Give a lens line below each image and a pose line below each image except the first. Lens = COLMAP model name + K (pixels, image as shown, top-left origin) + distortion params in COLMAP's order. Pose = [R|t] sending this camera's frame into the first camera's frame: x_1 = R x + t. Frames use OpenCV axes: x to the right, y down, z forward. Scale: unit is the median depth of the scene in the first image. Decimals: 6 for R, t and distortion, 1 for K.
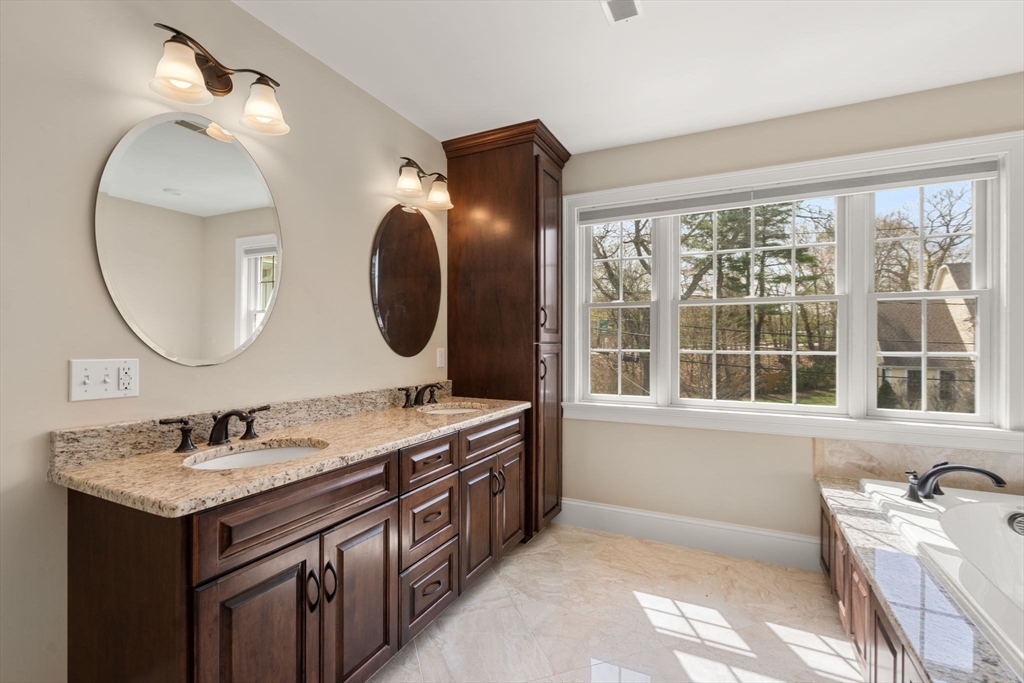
lens RADIAL K [[468.8, 0, 509.8], [0, 468.8, 342.0], [0, 0, 1]] dist [0.005614, -0.000017]
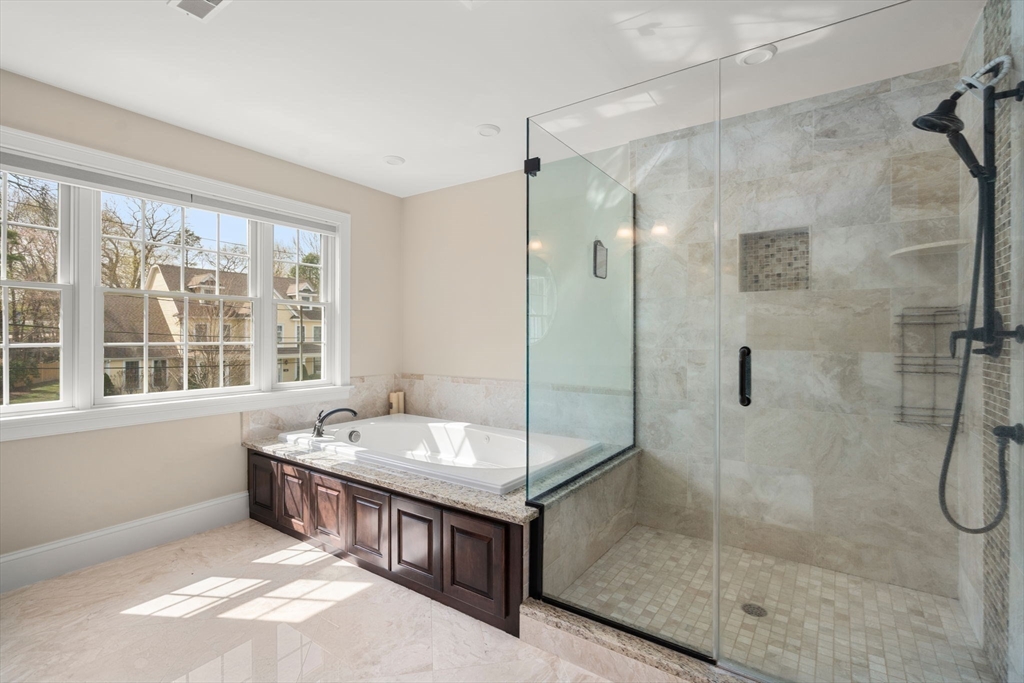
lens RADIAL K [[468.8, 0, 507.6], [0, 468.8, 338.4], [0, 0, 1]] dist [0.005614, -0.000017]
pose [[0.152263, -0.006256, 0.988320, -0.408650], [-0.003123, 0.999972, 0.006811, -0.000214], [-0.988335, -0.004124, 0.152239, 0.109757]]
